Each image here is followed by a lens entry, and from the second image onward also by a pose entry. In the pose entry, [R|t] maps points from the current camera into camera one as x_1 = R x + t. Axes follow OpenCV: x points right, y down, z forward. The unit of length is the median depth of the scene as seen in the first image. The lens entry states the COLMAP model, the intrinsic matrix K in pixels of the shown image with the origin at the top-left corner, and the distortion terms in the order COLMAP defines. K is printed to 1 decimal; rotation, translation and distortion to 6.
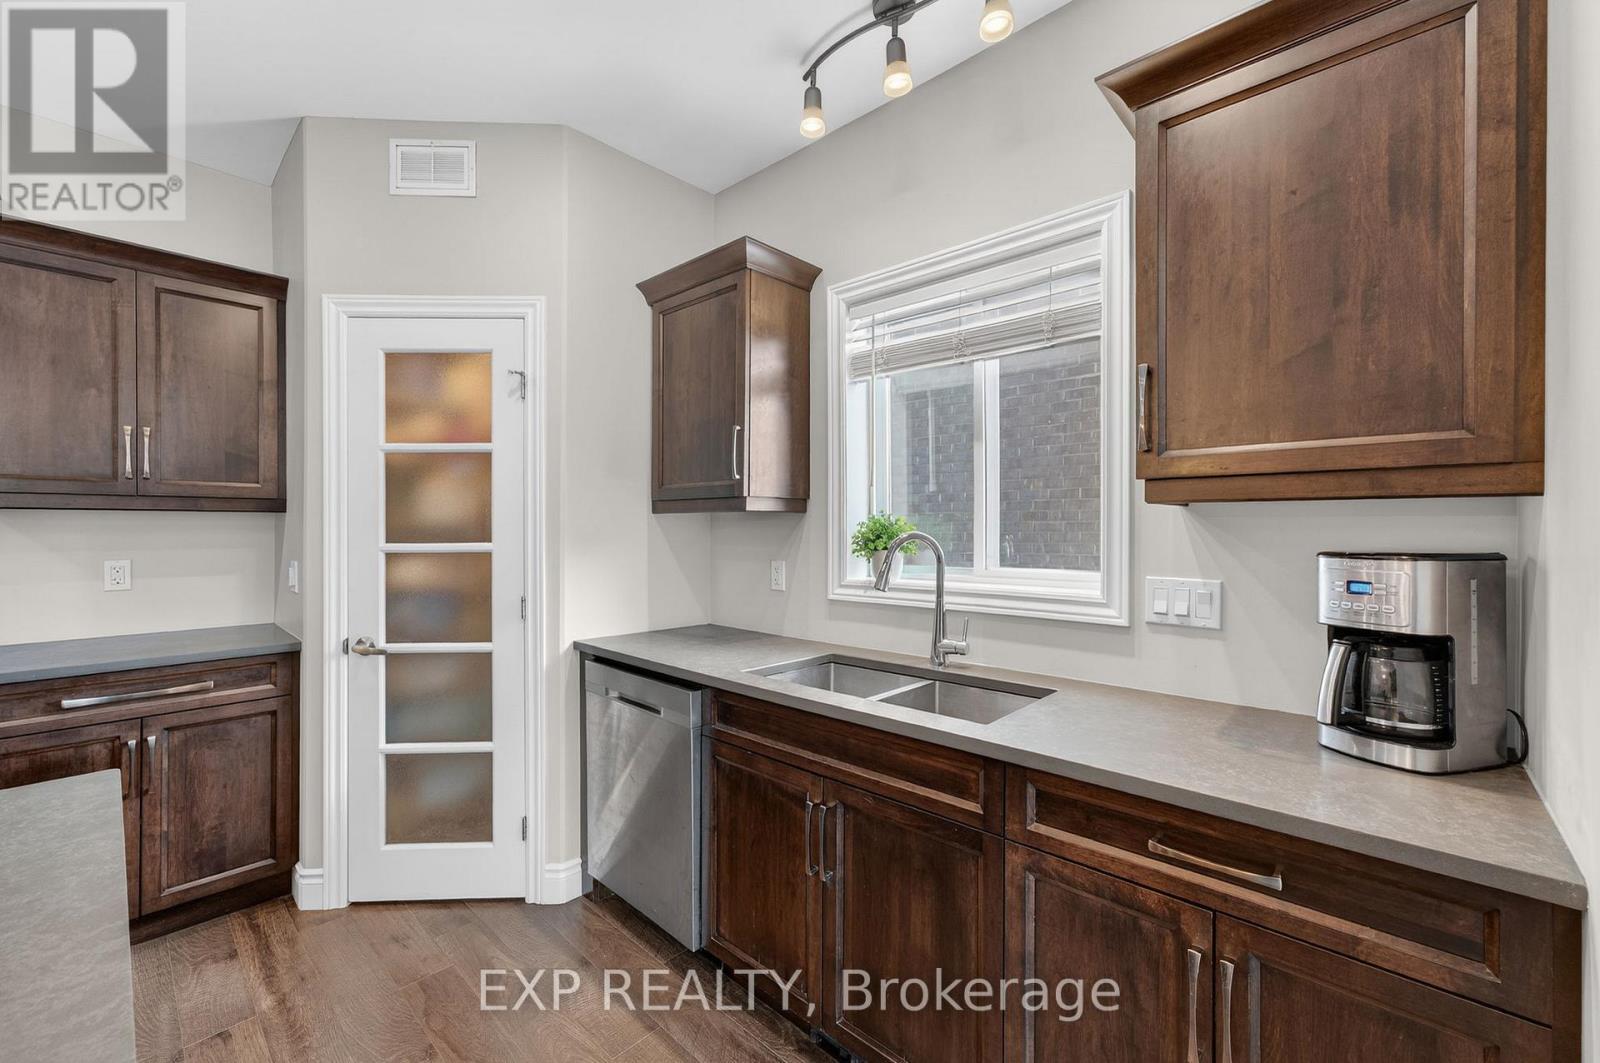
lens RADIAL K [[648.9, 0, 793.2], [0, 648.9, 524.9], [0, 0, 1]] dist [0.019071, 0.000381]
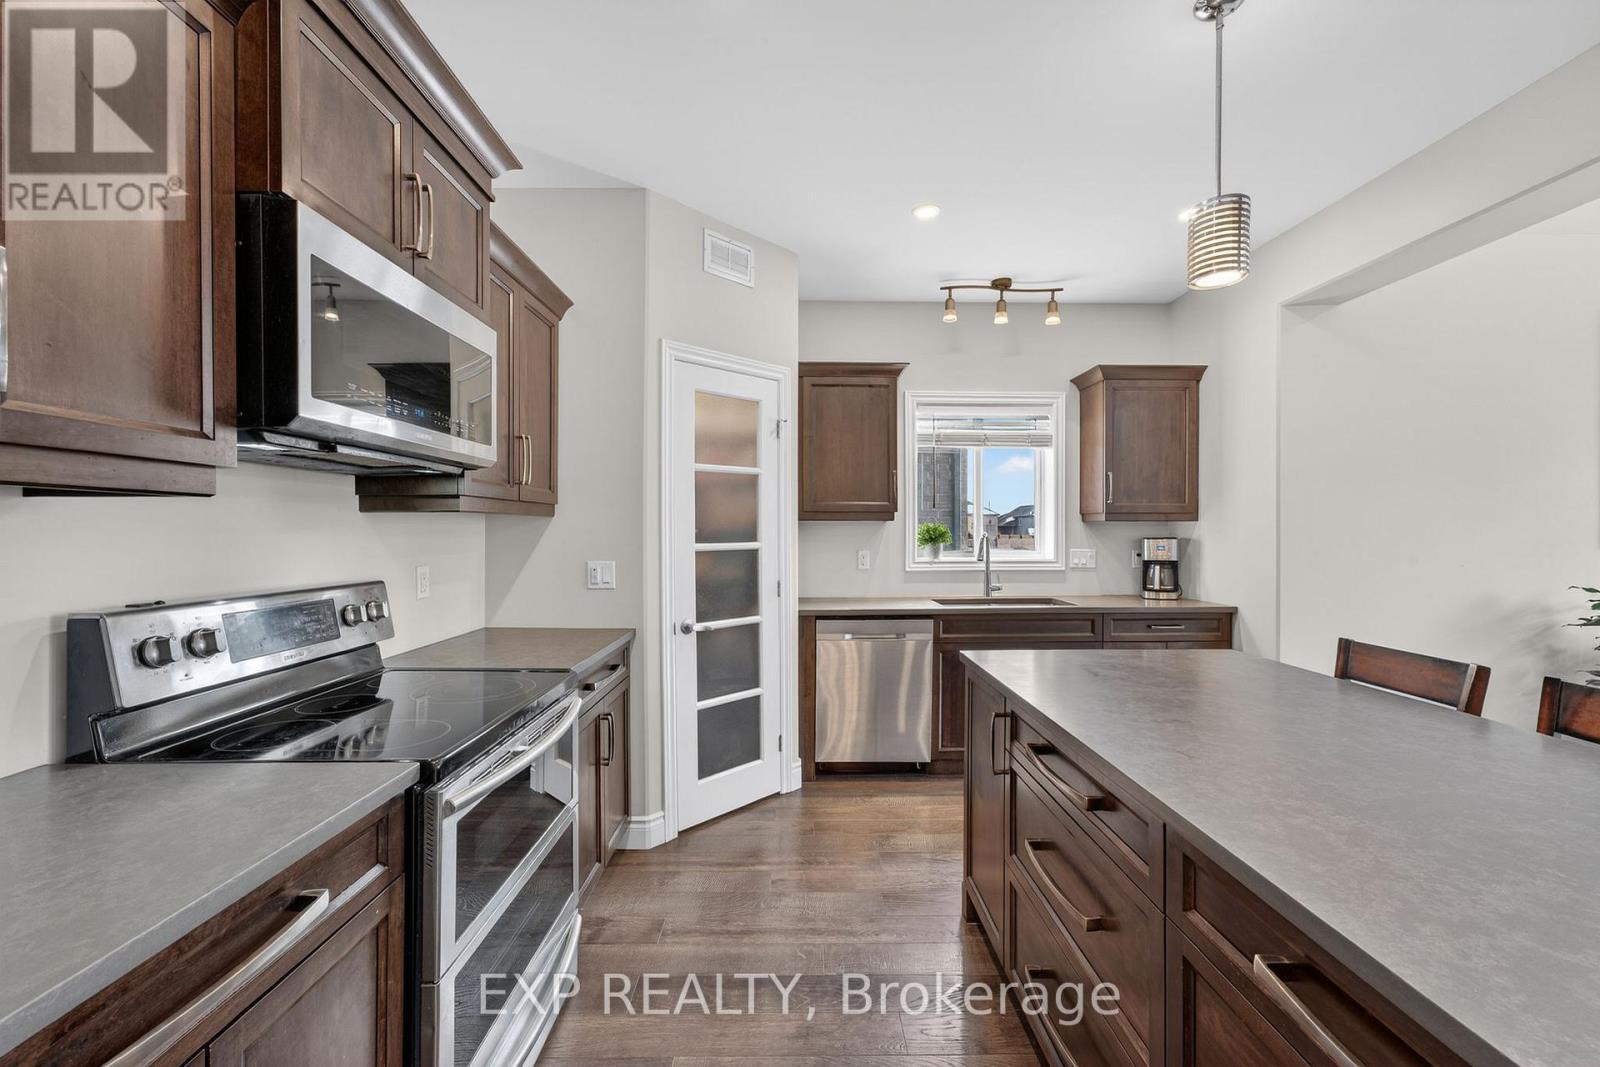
lens RADIAL K [[648.9, 0, 807.5], [0, 648.9, 531.6], [0, 0, 1]] dist [0.019071, 0.000381]
pose [[0.709770, -0.004170, 0.704422, -1.366269], [-0.000878, 0.999976, 0.006804, -0.004786], [-0.704433, -0.005448, 0.709749, -0.042279]]
